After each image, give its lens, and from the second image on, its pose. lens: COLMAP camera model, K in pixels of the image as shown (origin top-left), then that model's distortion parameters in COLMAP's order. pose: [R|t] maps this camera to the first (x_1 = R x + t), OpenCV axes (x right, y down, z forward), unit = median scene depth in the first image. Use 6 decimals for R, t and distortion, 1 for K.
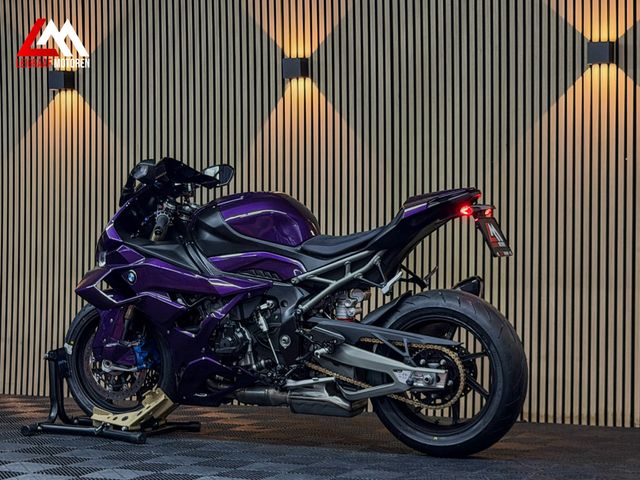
lens RADIAL K [[1444.1, 0, 341.1], [0, 1444.1, 241.9], [0, 0, 1]] dist [0.106568, 0.685041]
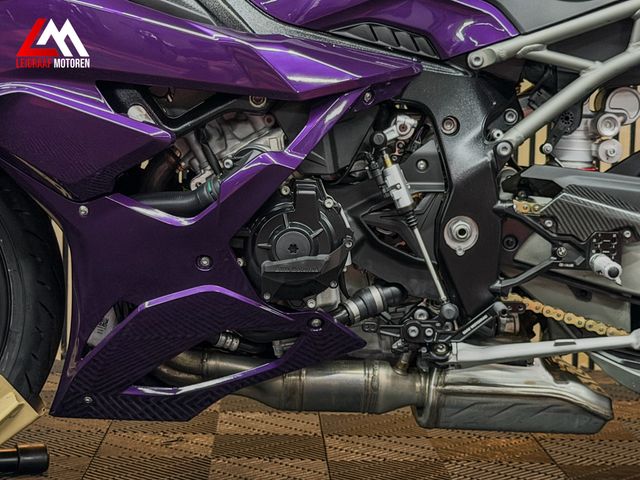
lens RADIAL K [[1444.1, 0, 341.1], [0, 1444.1, 241.9], [0, 0, 1]] dist [0.106568, 0.685041]
pose [[0.889805, -0.021470, 0.455835, -0.220810], [-0.024085, 0.995291, 0.093893, 0.038498], [-0.455704, -0.094525, 0.885098, 0.703237]]
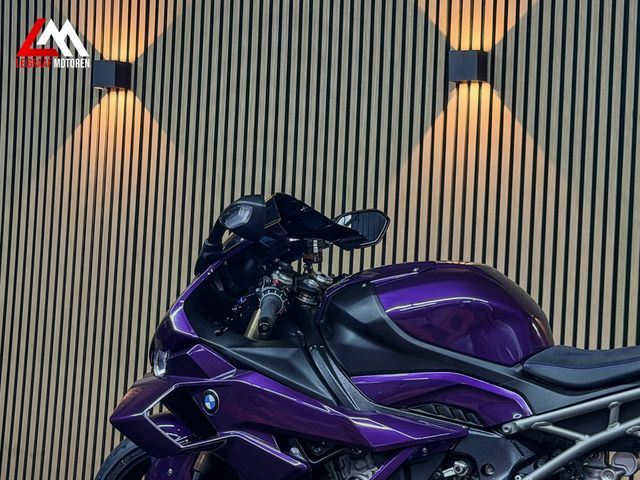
lens RADIAL K [[1444.1, 0, 341.1], [0, 1444.1, 241.9], [0, 0, 1]] dist [0.106568, 0.685041]
pose [[0.998273, 0.048058, -0.033788, -0.080172], [-0.049122, 0.998299, -0.031404, -0.023311], [0.032222, 0.033010, 0.998935, 0.449116]]
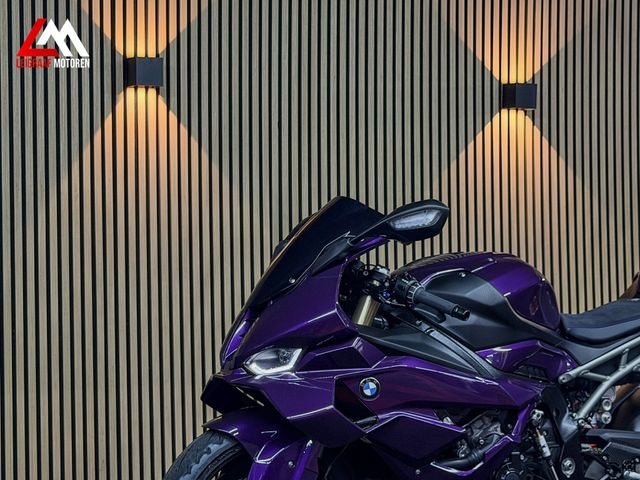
lens RADIAL K [[1444.1, 0, 341.1], [0, 1444.1, 241.9], [0, 0, 1]] dist [0.106568, 0.685041]
pose [[0.620809, 0.016707, 0.783784, -0.655567], [0.018957, 0.999161, -0.036314, -0.016455], [-0.783733, 0.037402, 0.619971, 0.643418]]
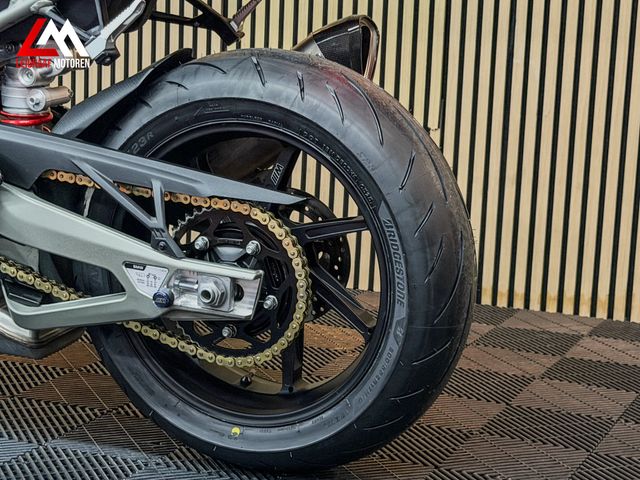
lens RADIAL K [[1444.1, 0, 341.1], [0, 1444.1, 241.9], [0, 0, 1]] dist [0.106568, 0.685041]
pose [[0.999266, 0.019829, 0.032779, 0.077322], [-0.025538, 0.982566, 0.184153, 0.011589], [-0.028556, -0.184855, 0.982351, 0.602379]]
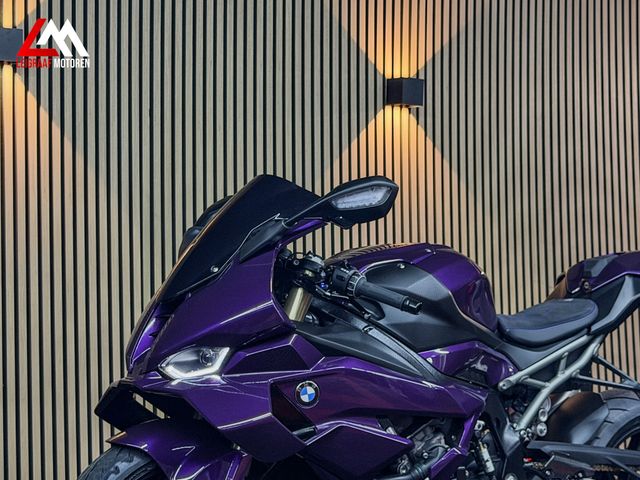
lens RADIAL K [[1444.1, 0, 341.1], [0, 1444.1, 241.9], [0, 0, 1]] dist [0.106568, 0.685041]
pose [[0.493680, 0.043616, 0.868549, -0.619658], [0.020624, 0.997873, -0.061833, 0.001807], [-0.869399, 0.048439, 0.491730, 0.747159]]
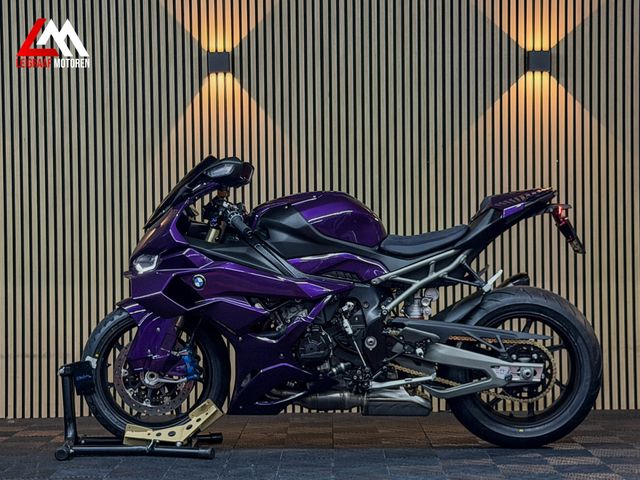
lens RADIAL K [[1444.1, 0, 341.1], [0, 1444.1, 241.9], [0, 0, 1]] dist [0.106568, 0.685041]
pose [[0.906405, -0.013400, 0.422196, -0.470256], [0.012333, 0.999910, 0.005259, -0.005660], [-0.422229, 0.000441, 0.906489, 0.113759]]
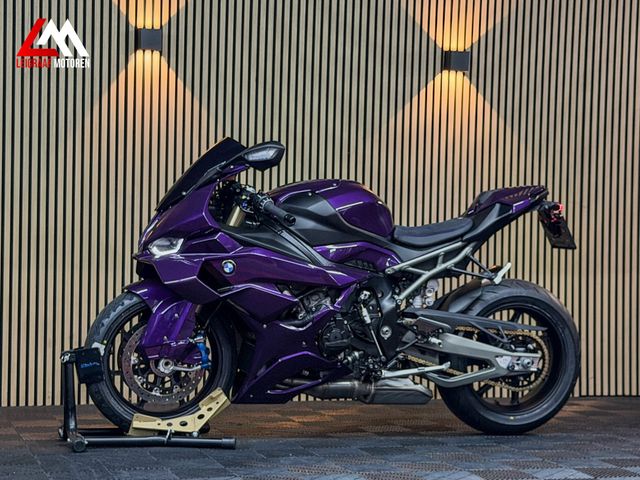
lens RADIAL K [[1444.1, 0, 341.1], [0, 1444.1, 241.9], [0, 0, 1]] dist [0.106568, 0.685041]
pose [[0.737608, 0.008742, 0.675173, -0.729466], [-0.021881, 0.999701, 0.010960, -0.003519], [-0.674875, -0.022857, 0.737578, 0.287588]]
